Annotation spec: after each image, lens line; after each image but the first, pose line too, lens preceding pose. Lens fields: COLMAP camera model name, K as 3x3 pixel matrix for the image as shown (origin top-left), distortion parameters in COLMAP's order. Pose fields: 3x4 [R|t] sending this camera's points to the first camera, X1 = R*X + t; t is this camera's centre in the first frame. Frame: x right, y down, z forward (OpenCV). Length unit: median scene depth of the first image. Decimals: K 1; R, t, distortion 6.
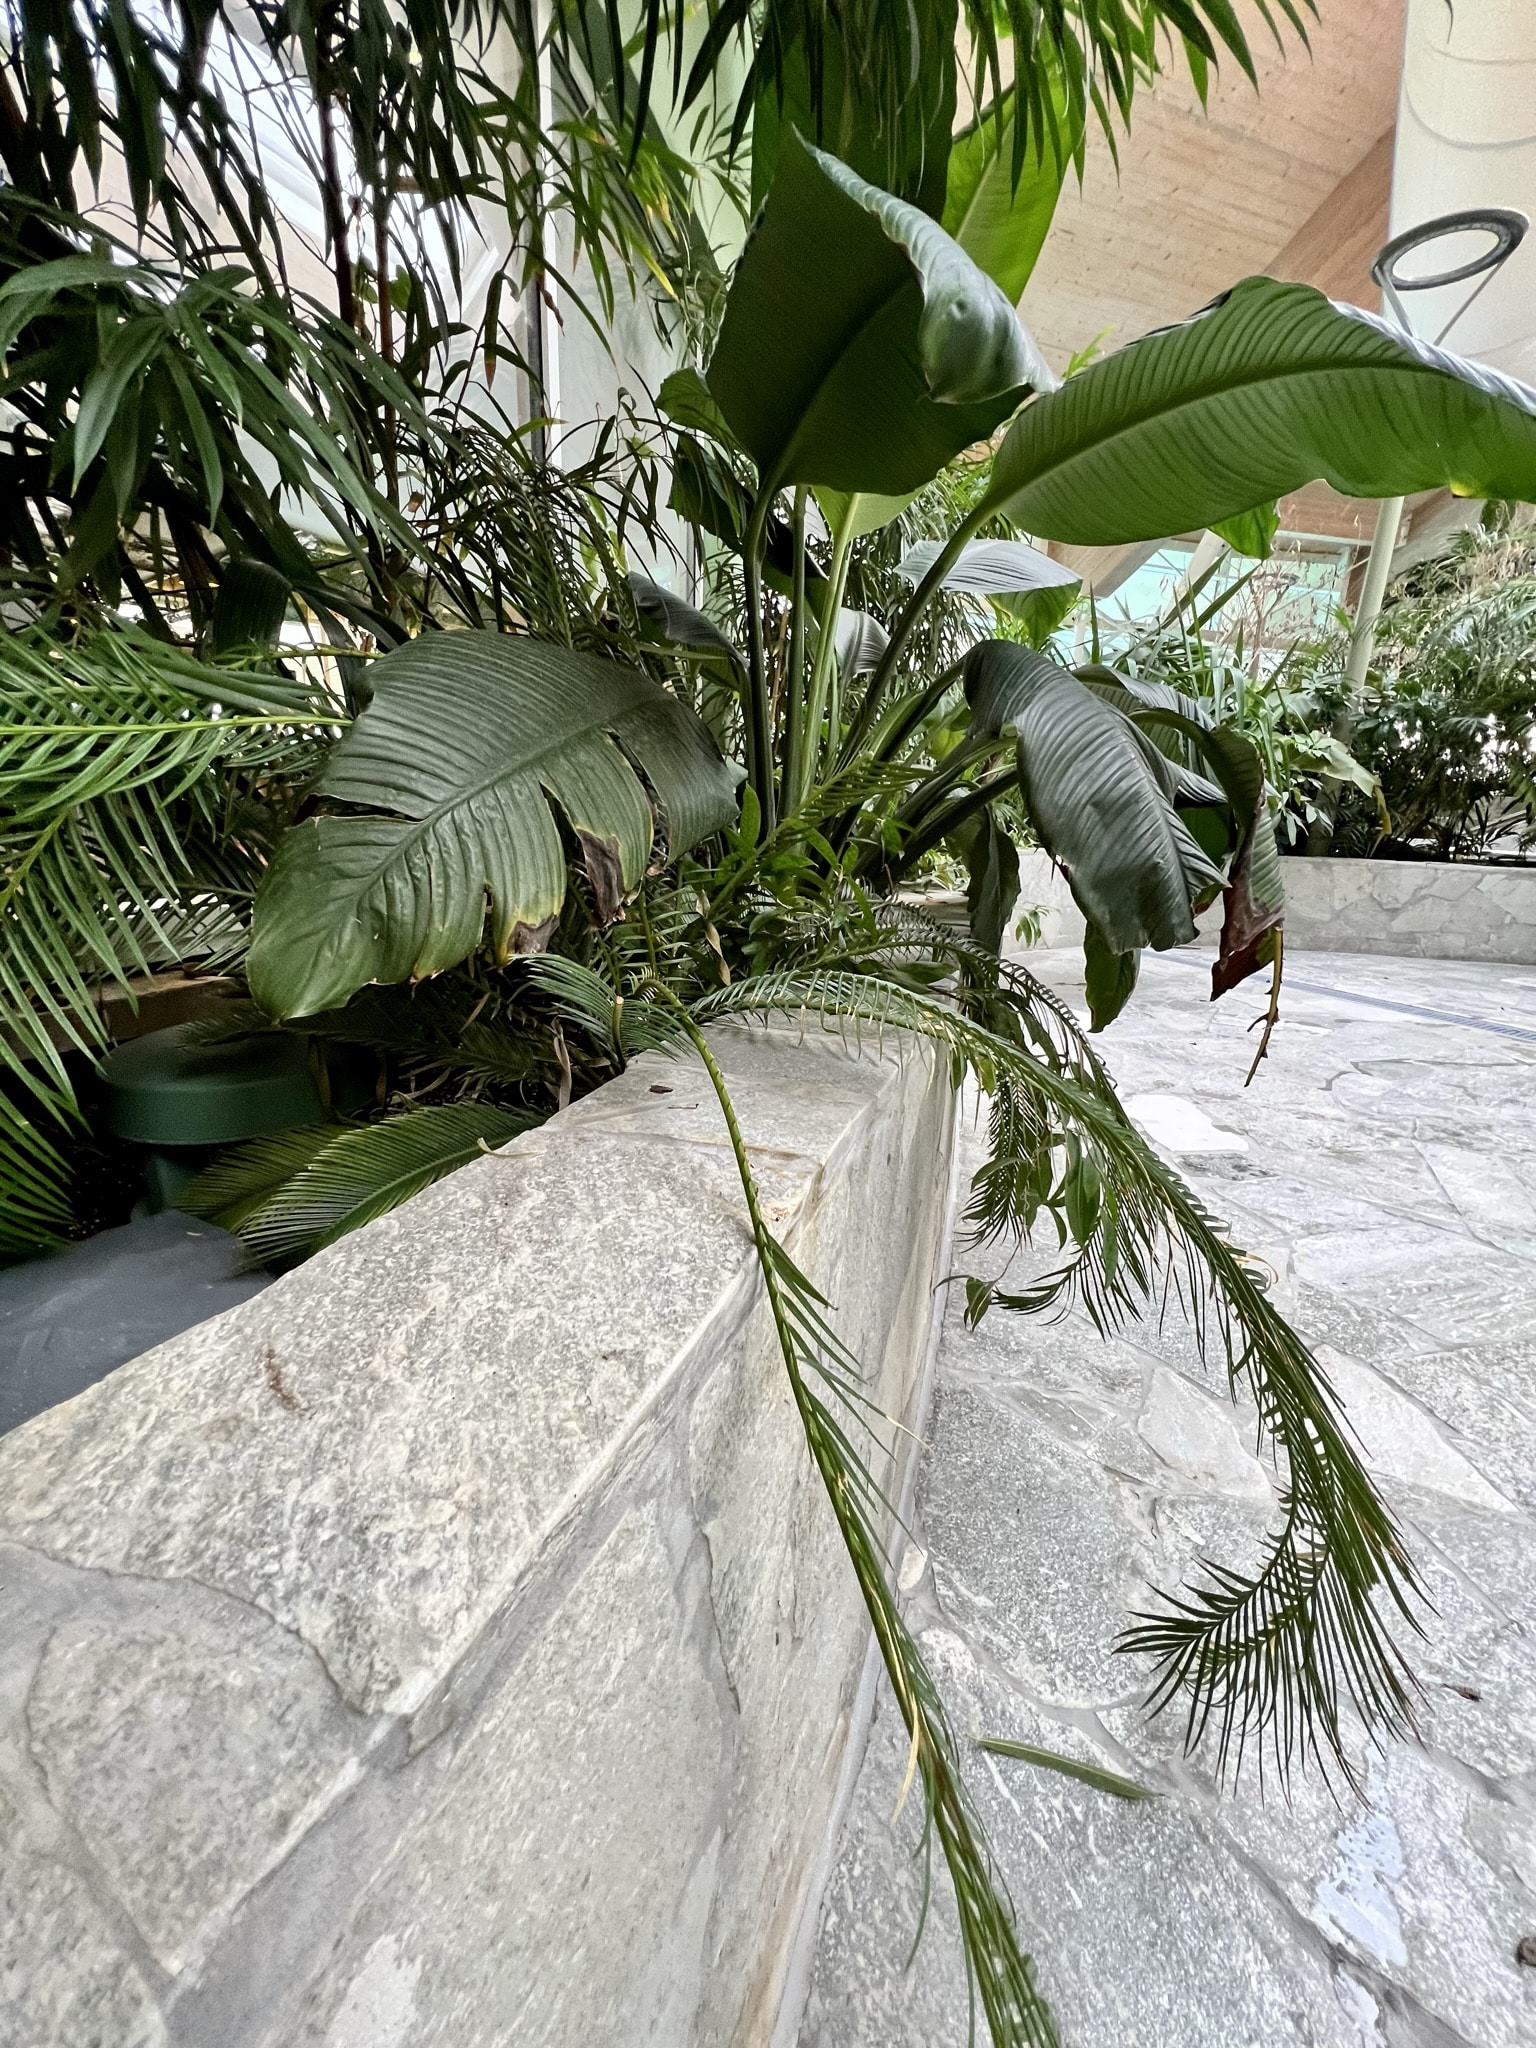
lens RADIAL K [[826.3, 0, 772.6], [0, 826.3, 1020.4], [0, 0, 1]] dist [0.001397, 0.000177]
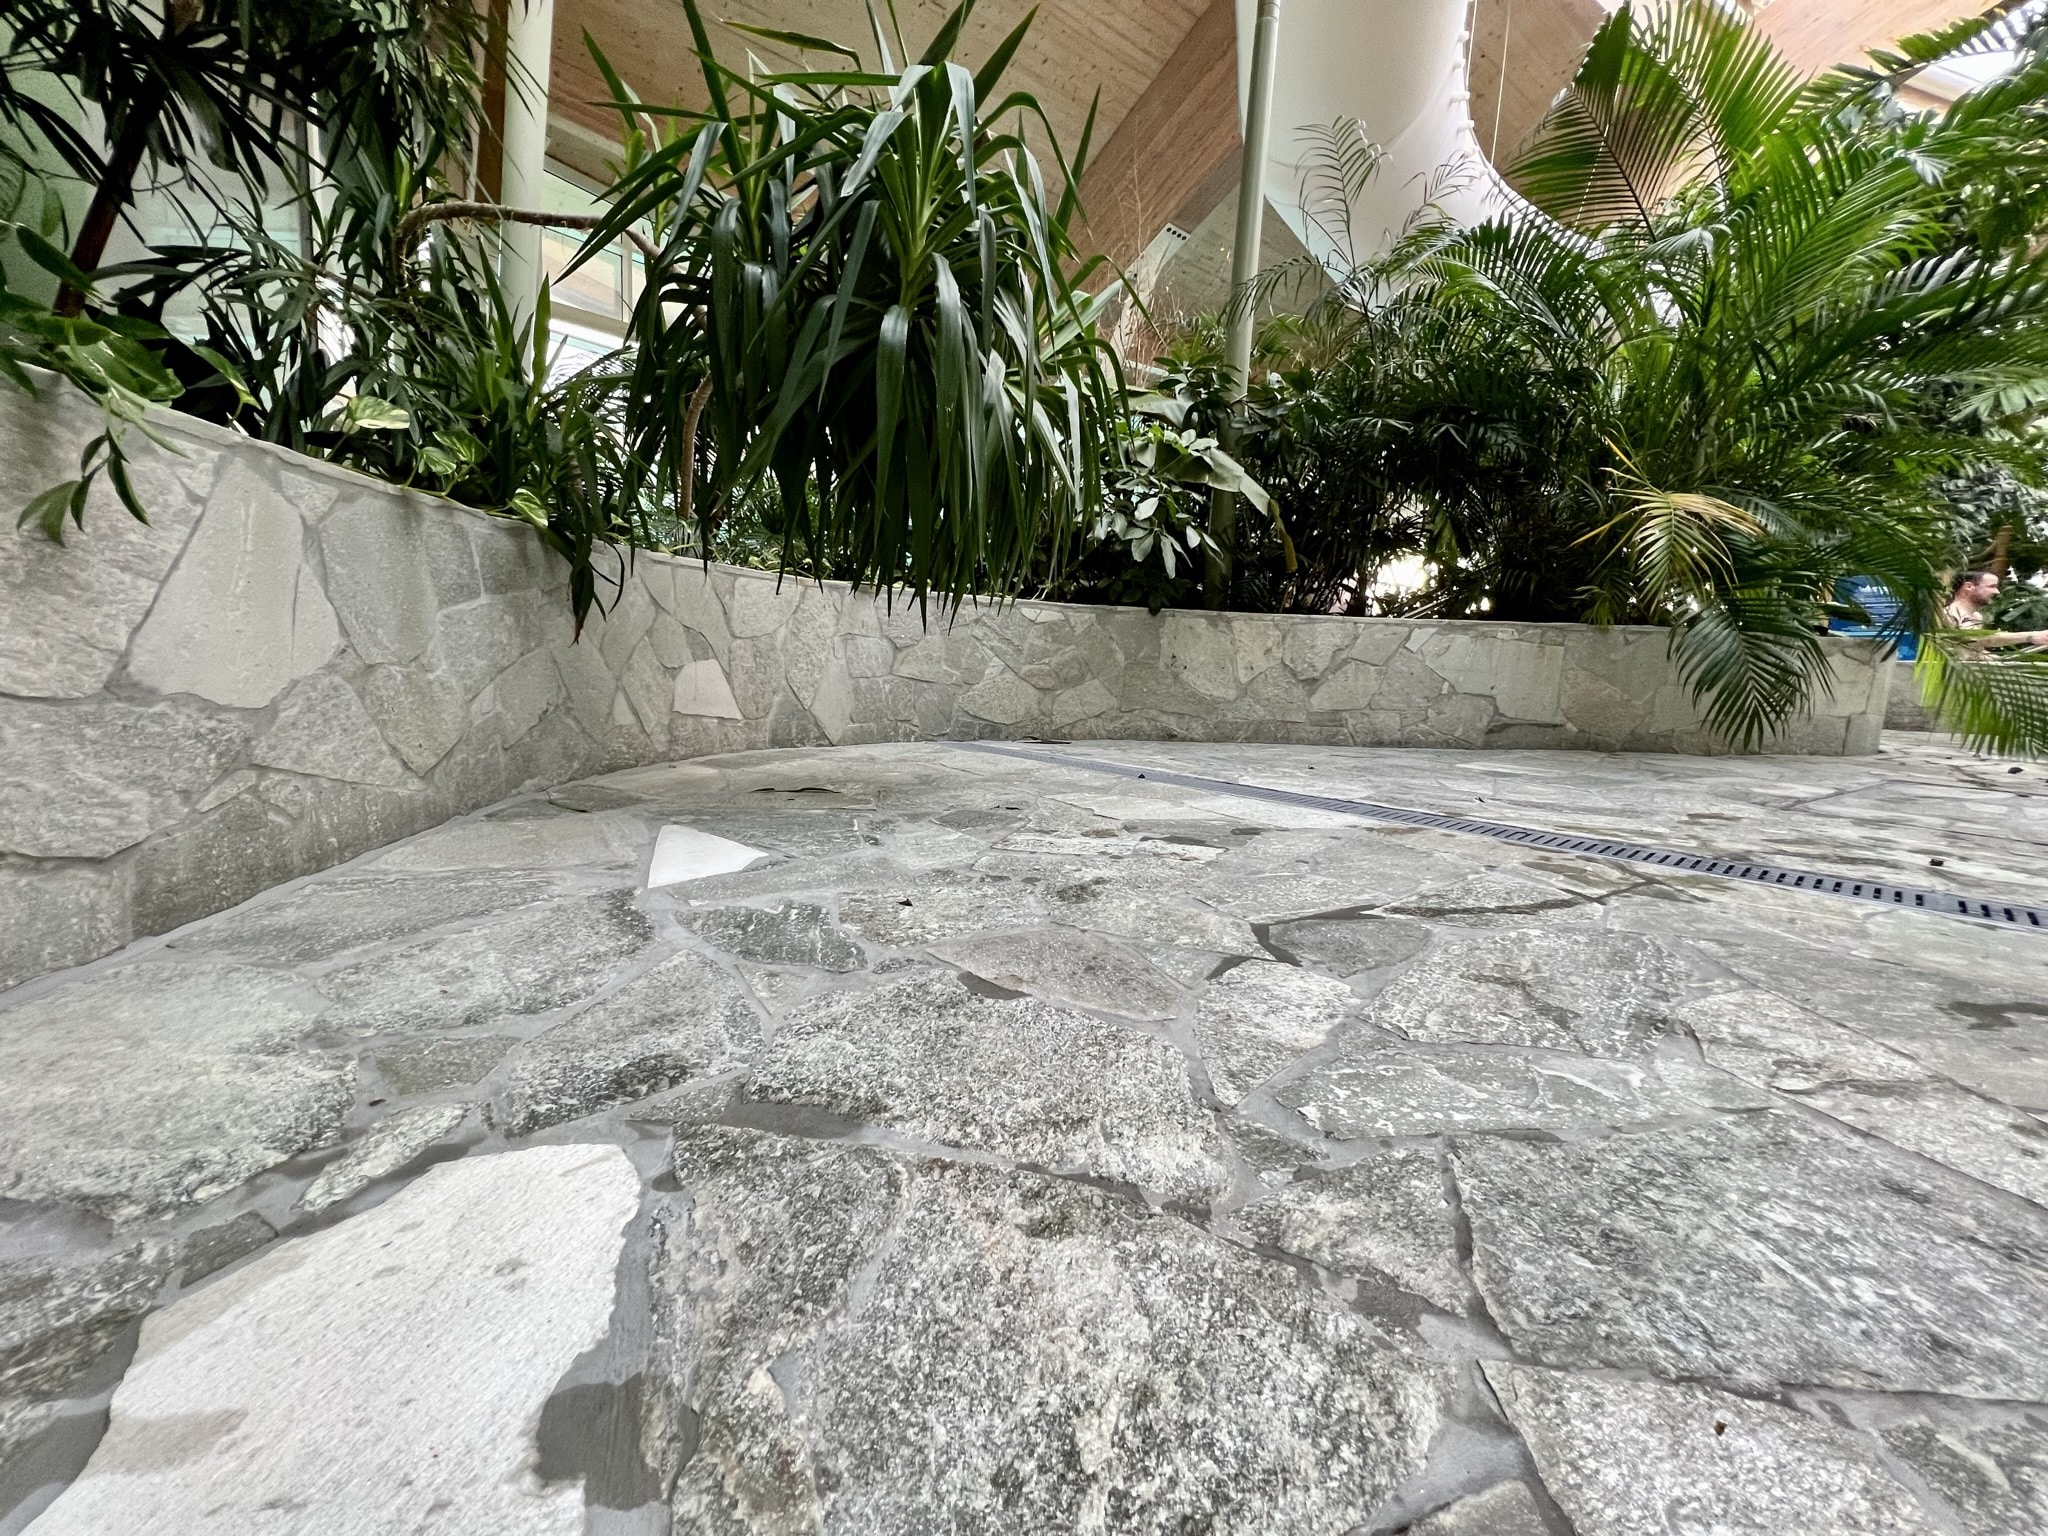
lens RADIAL K [[822.5, 0, 1022.1], [0, 822.5, 770.9], [0, 0, 1]] dist [-0.000819, -0.000052]
pose [[0.955472, -0.024381, 0.294074, 0.317842], [0.060375, 0.991651, -0.113946, 0.009975], [-0.288841, 0.126627, 0.948966, 0.429489]]
